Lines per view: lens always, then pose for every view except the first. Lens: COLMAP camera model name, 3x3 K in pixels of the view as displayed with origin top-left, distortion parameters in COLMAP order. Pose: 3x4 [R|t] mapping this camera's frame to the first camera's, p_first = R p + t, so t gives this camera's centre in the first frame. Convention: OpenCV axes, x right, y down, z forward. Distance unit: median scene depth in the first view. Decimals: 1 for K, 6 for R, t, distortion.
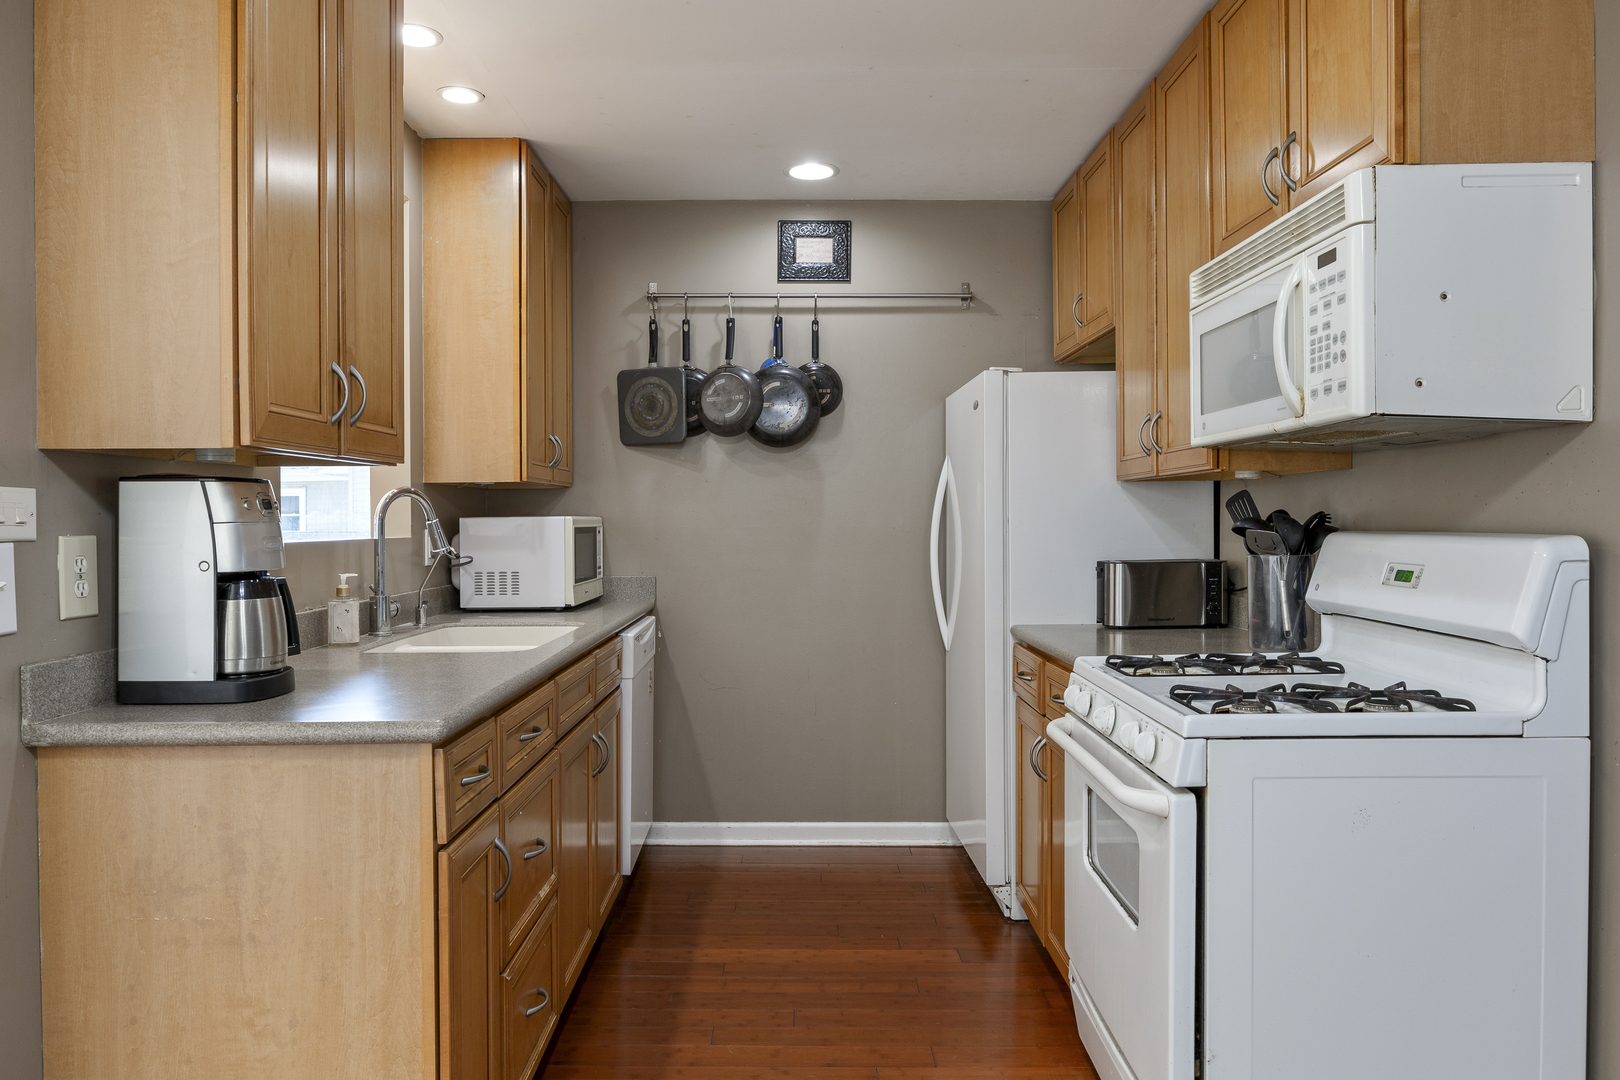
lens RADIAL K [[1049.4, 0, 803.0], [0, 1049.4, 529.7], [0, 0, 1]] dist [-0.005788, 0.000468]
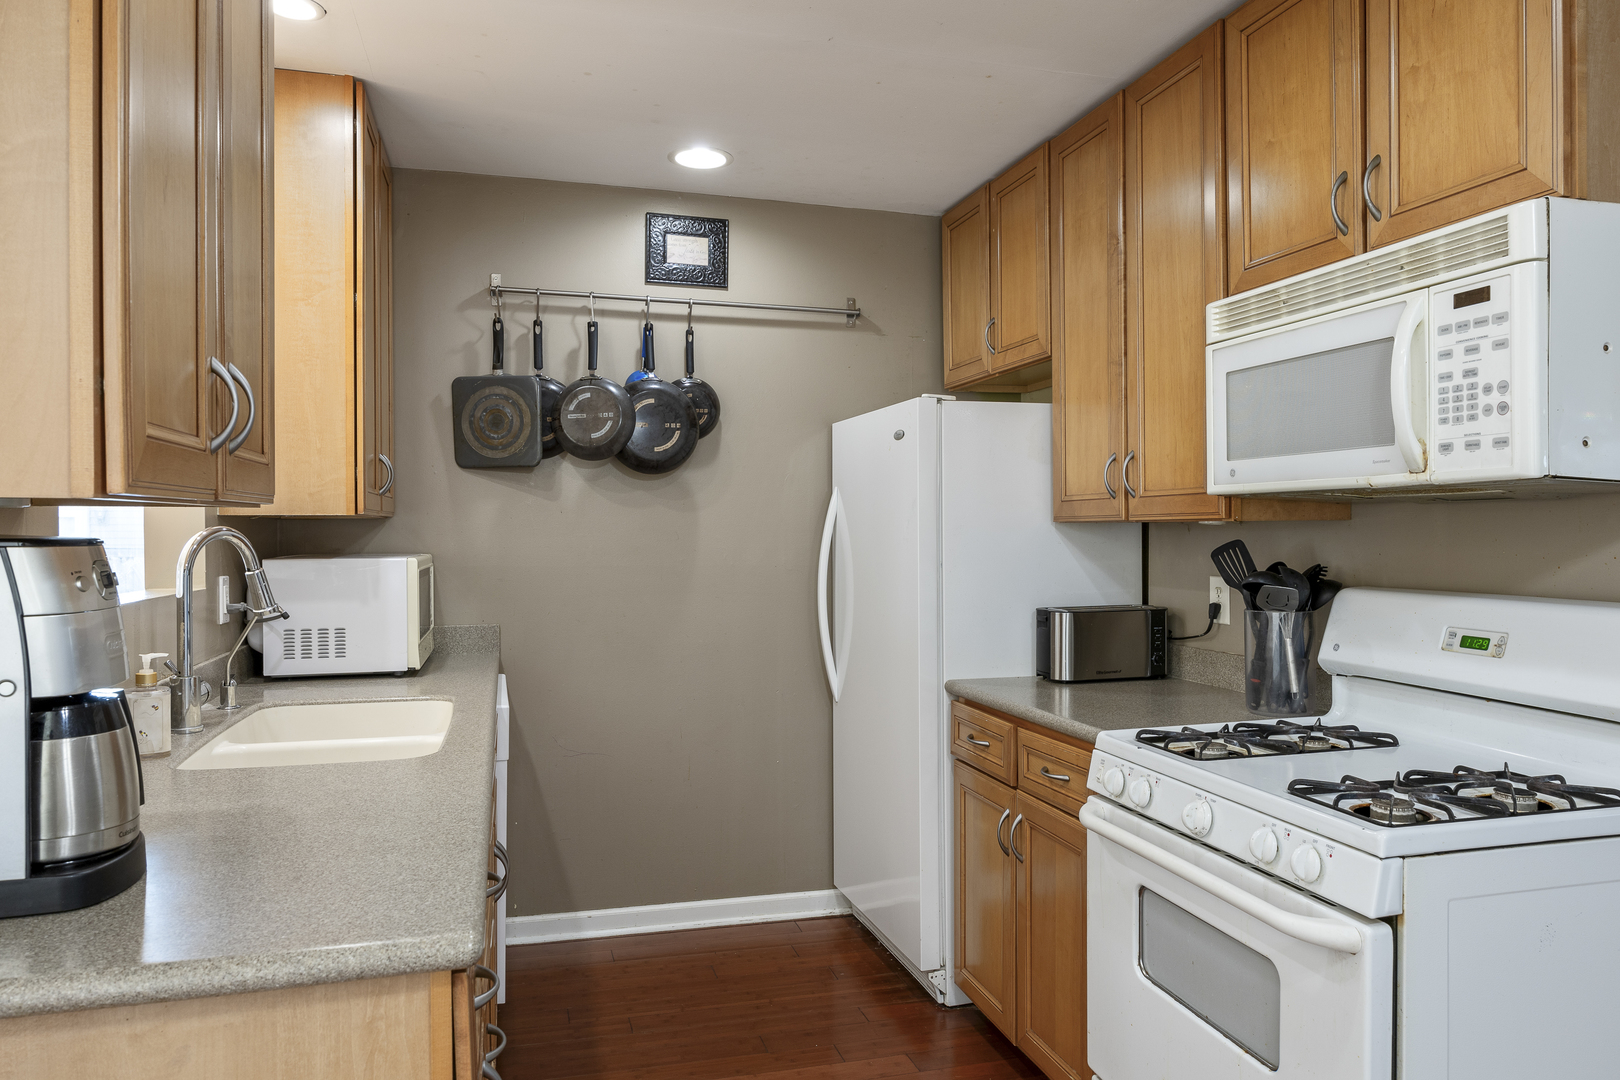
lens RADIAL K [[1049.4, 0, 813.5], [0, 1049.4, 545.2], [0, 0, 1]] dist [-0.005788, 0.000468]
pose [[0.964656, 0.002763, 0.263496, -0.155587], [-0.003174, 0.999994, 0.001137, -0.027076], [-0.263492, -0.001933, 0.964660, 0.164569]]
